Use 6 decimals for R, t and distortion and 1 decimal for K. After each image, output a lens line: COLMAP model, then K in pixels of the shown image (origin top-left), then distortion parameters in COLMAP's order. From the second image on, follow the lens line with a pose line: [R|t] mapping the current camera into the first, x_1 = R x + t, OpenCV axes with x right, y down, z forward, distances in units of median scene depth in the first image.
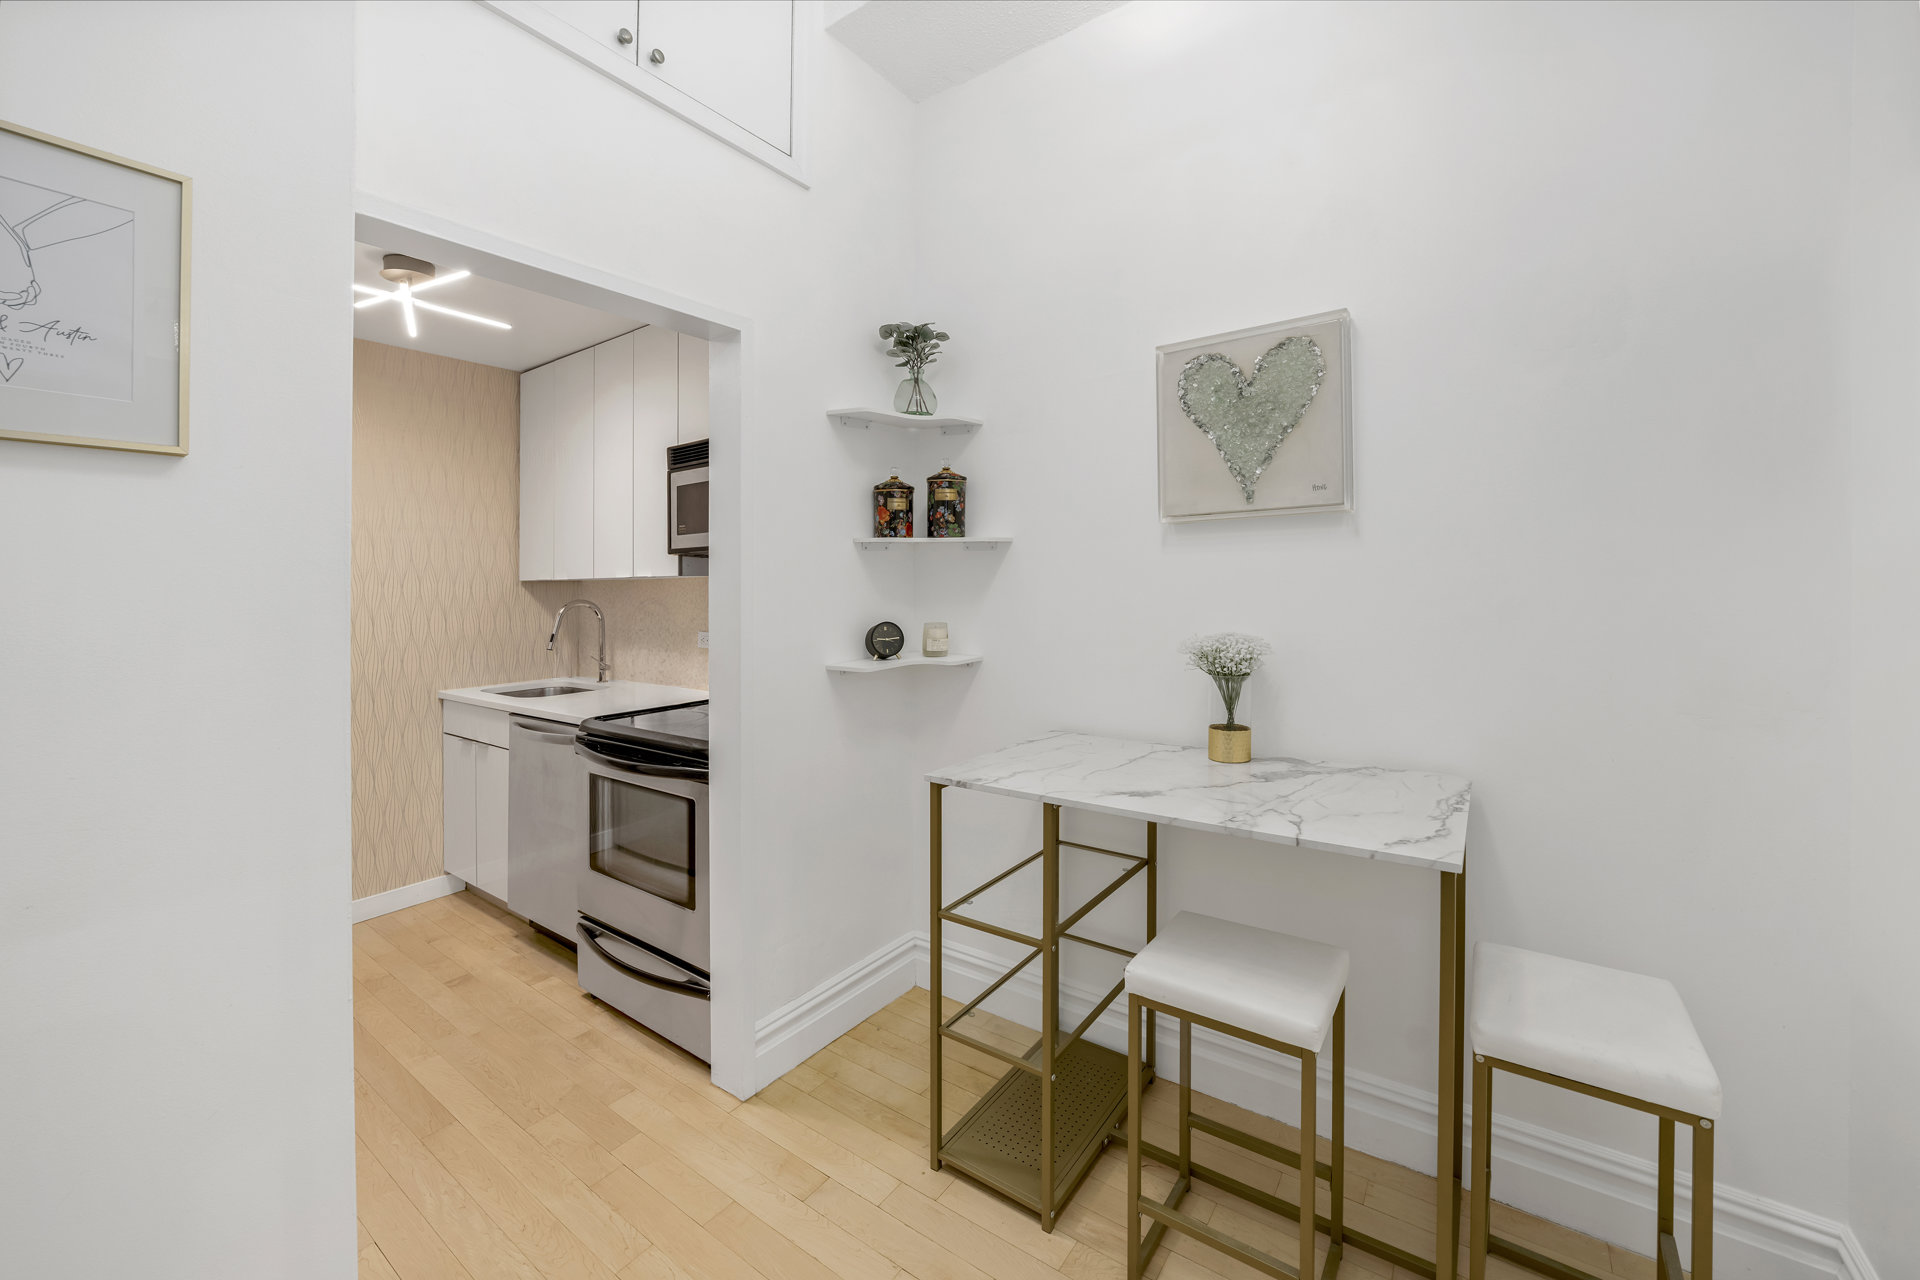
lens RADIAL K [[747.7, 0, 962.5], [0, 747.7, 583.2], [0, 0, 1]] dist [-0.003175, -0.000115]
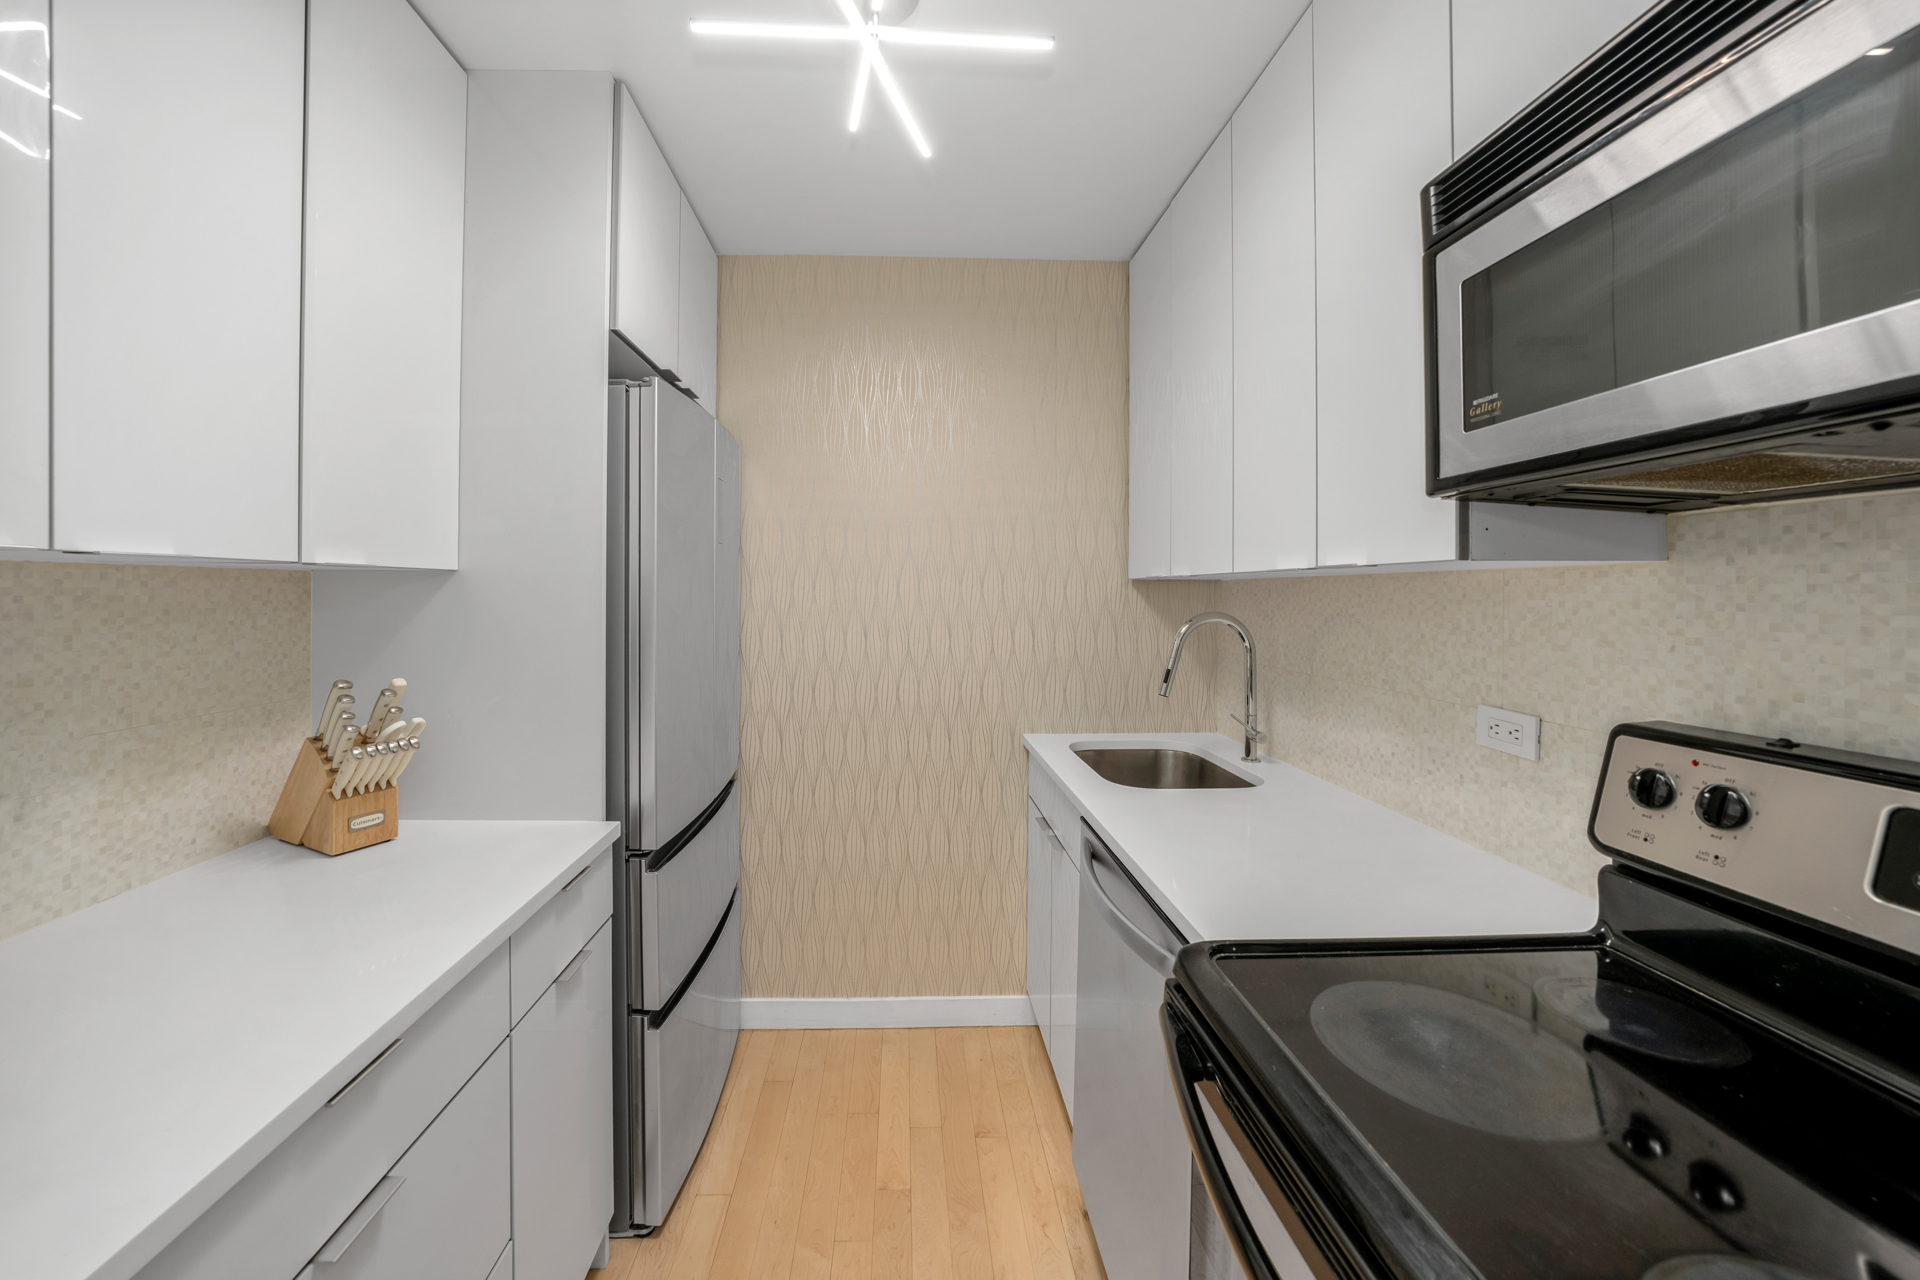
lens RADIAL K [[668.6, 0, 946.1], [0, 668.6, 579.5], [0, 0, 1]] dist [-0.011073, 0.000038]
pose [[0.621267, -0.000986, -0.783599, -0.251540], [-0.006980, 0.999953, -0.006792, 0.002611], [0.783568, 0.009689, 0.621230, 0.549980]]
